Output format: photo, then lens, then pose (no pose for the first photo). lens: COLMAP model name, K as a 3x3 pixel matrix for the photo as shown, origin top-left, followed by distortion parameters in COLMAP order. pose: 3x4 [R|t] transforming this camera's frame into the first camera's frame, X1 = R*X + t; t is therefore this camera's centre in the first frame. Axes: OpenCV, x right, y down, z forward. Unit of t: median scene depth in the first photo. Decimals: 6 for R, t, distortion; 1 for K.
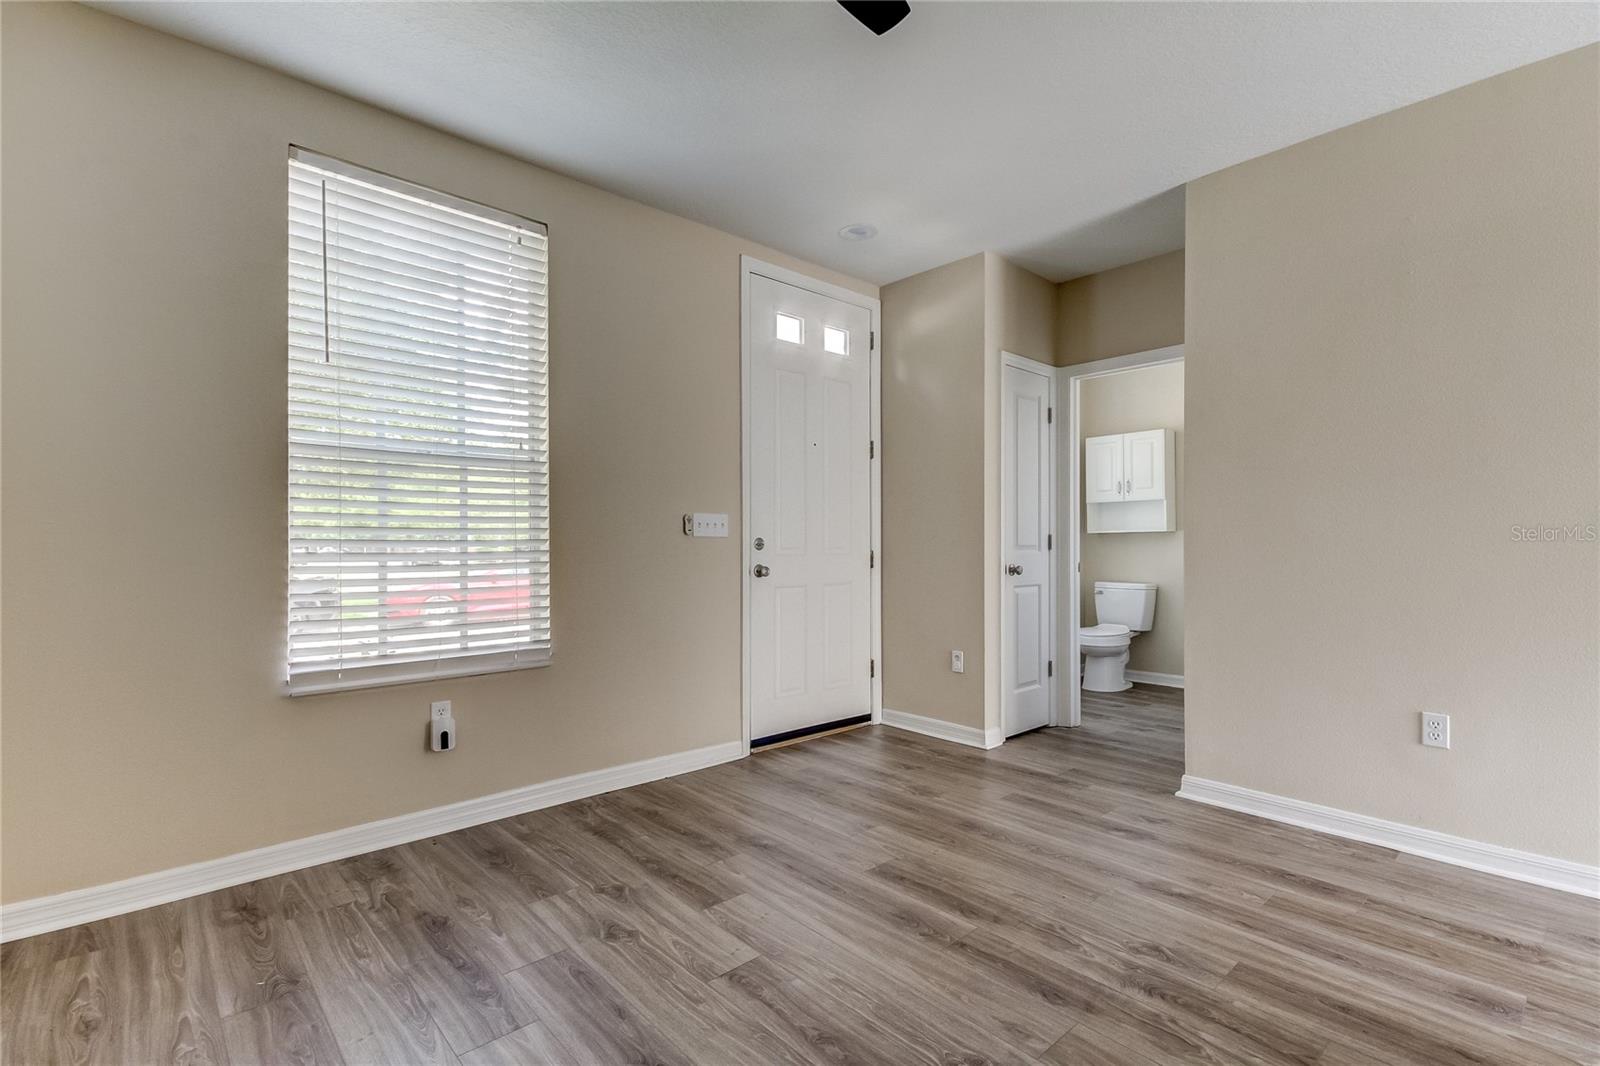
lens RADIAL K [[749.3, 0, 800.9], [0, 749.3, 547.9], [0, 0, 1]] dist [0.030085, -0.011338]
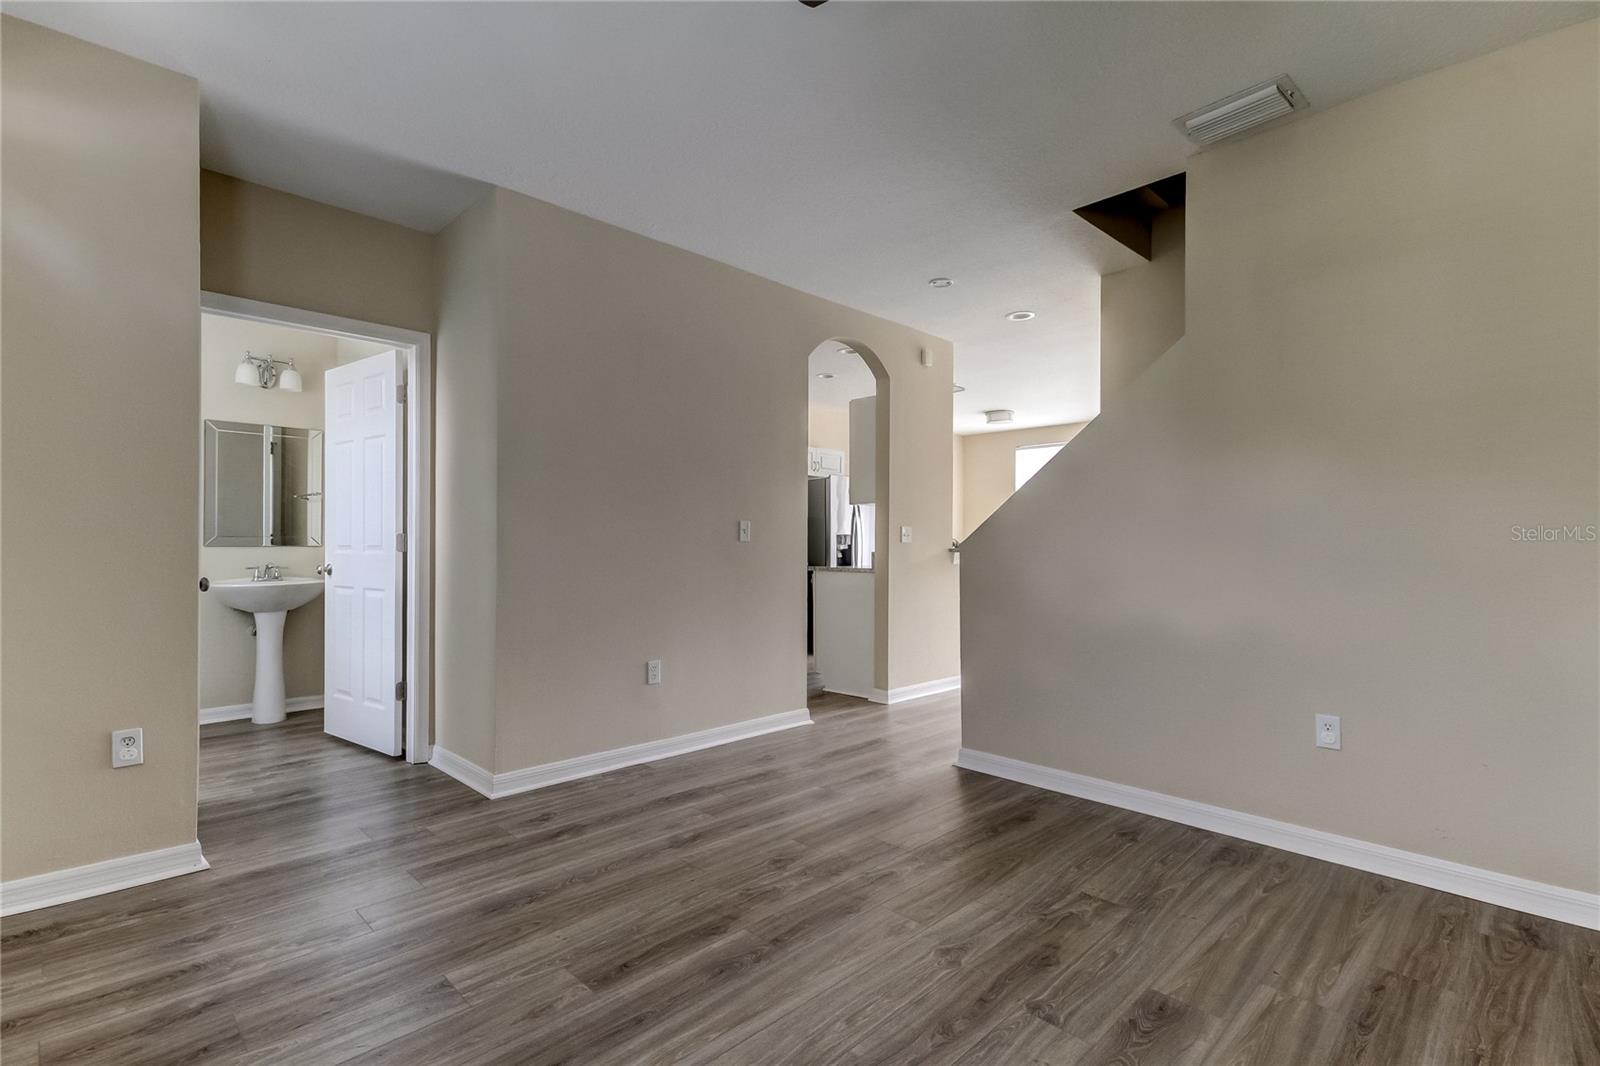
lens RADIAL K [[740.5, 0, 801.3], [0, 740.5, 540.6], [0, 0, 1]] dist [0.035197, -0.010118]
pose [[-0.051136, 0.006126, 0.998673, -0.628206], [-0.000504, 0.999981, -0.006160, -0.007718], [-0.998692, -0.000819, -0.051132, 0.797720]]
